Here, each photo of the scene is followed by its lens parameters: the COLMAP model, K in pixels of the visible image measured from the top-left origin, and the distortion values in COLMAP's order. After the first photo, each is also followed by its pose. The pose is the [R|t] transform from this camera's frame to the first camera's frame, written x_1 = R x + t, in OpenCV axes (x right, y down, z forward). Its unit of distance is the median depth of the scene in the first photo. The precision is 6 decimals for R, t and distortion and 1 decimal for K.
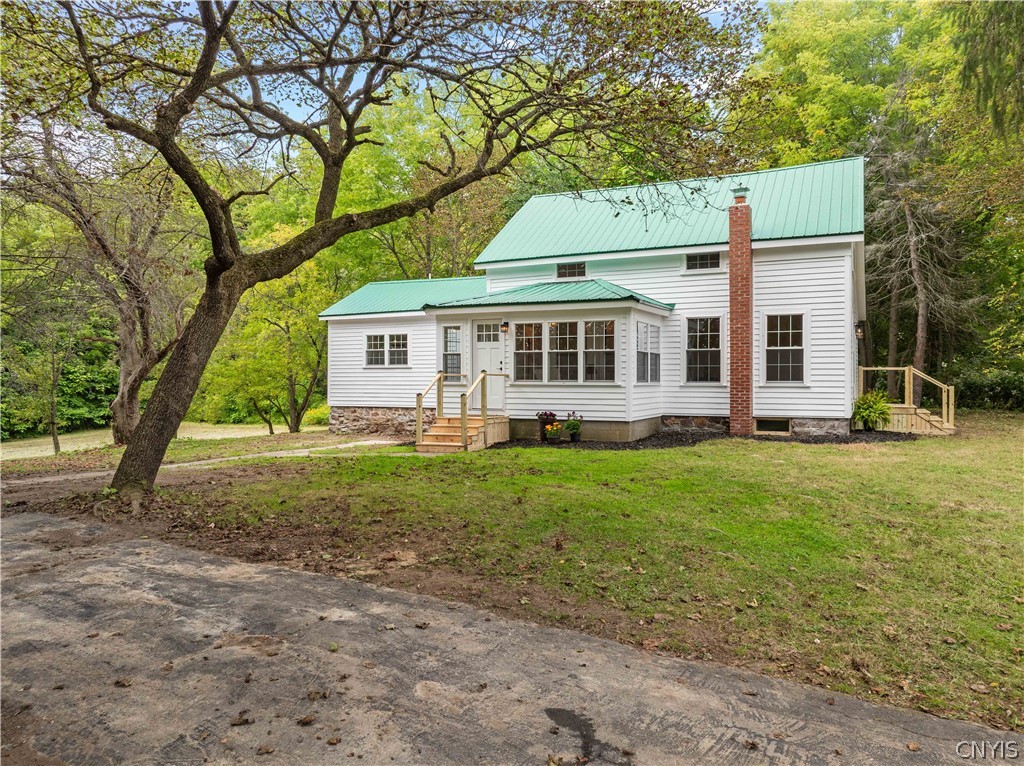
lens RADIAL K [[754.9, 0, 510.7], [0, 754.9, 387.3], [0, 0, 1]] dist [-0.036186, 0.013654]
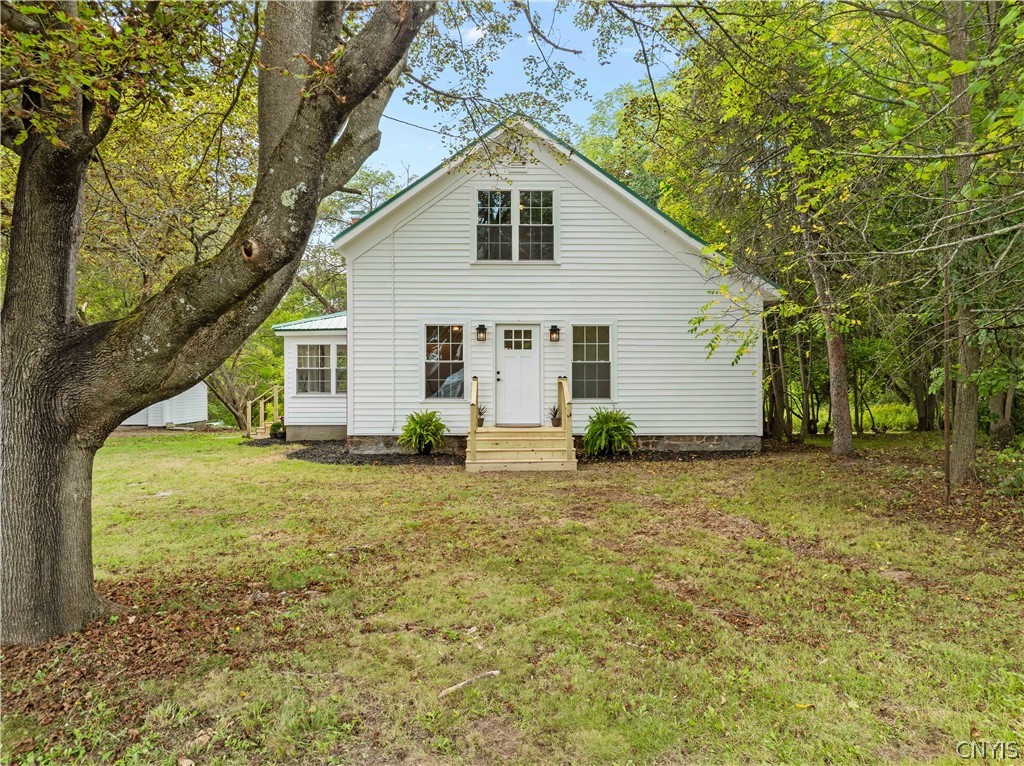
lens RADIAL K [[754.9, 0, 511.0], [0, 754.9, 386.0], [0, 0, 1]] dist [-0.036186, 0.013654]
pose [[0.451800, 0.008116, -0.892082, 1.338160], [-0.001826, 0.999965, 0.008173, -0.028865], [0.892117, -0.002064, 0.451799, 0.718933]]
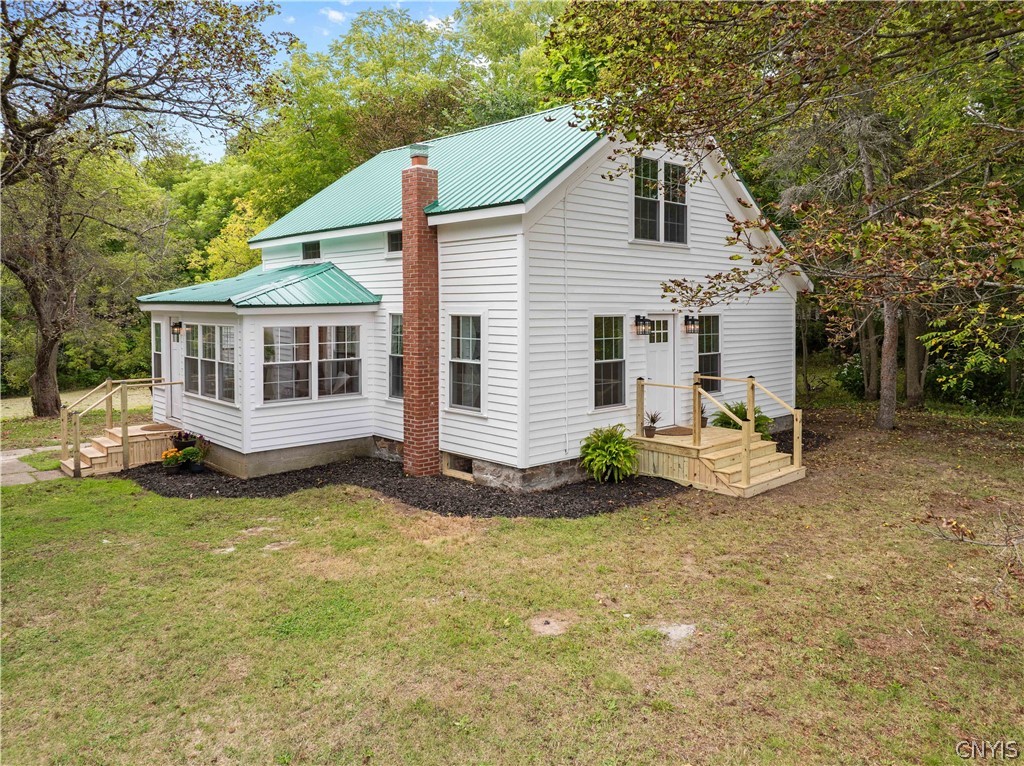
lens RADIAL K [[754.9, 0, 523.5], [0, 754.9, 320.9], [0, 0, 1]] dist [-0.036186, 0.013654]
pose [[0.932675, 0.008448, -0.360619, 0.673039], [-0.002253, 0.999843, 0.017597, -0.103397], [0.360711, -0.015600, 0.932547, 0.337940]]
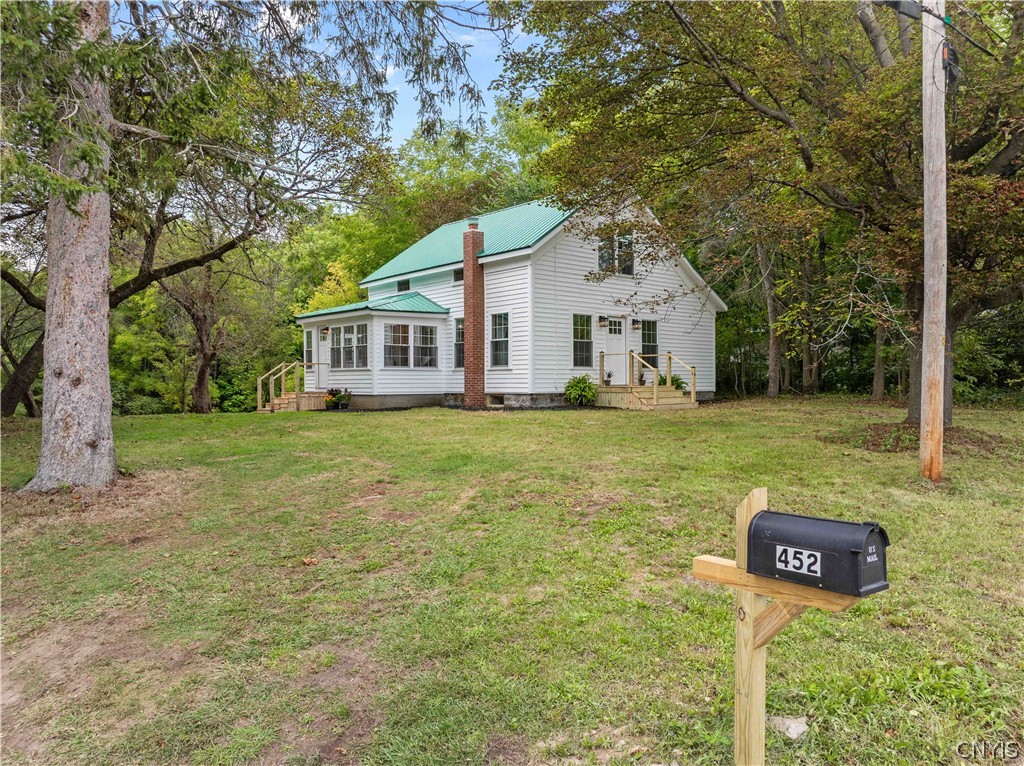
lens RADIAL K [[754.9, 0, 521.4], [0, 754.9, 399.8], [0, 0, 1]] dist [-0.036186, 0.013654]
pose [[0.913618, 0.005209, -0.406540, 0.913180], [0.001652, 0.999862, 0.016523, 0.028909], [0.406570, -0.015768, 0.913484, -0.160517]]
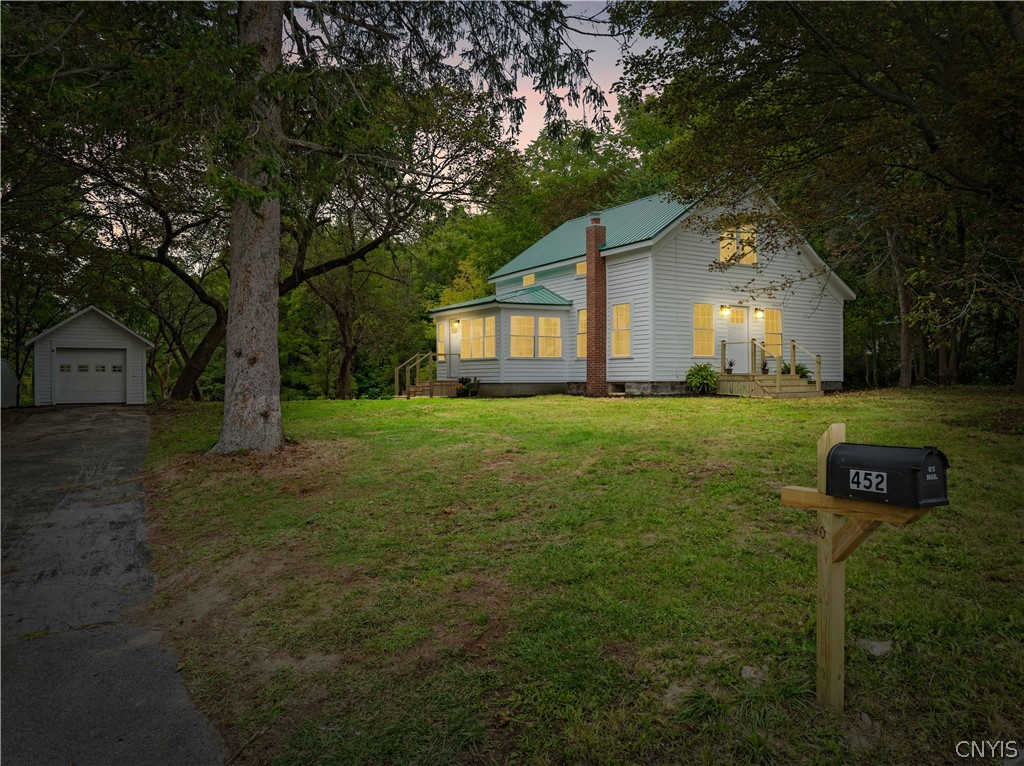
lens RADIAL K [[754.9, 0, 515.4], [0, 754.9, 380.7], [0, 0, 1]] dist [-0.036186, 0.013654]
pose [[0.831160, -0.002108, -0.556029, 0.939002], [-0.001482, 0.999981, -0.006008, 0.046008], [0.556031, 0.005818, 0.831141, -0.206158]]
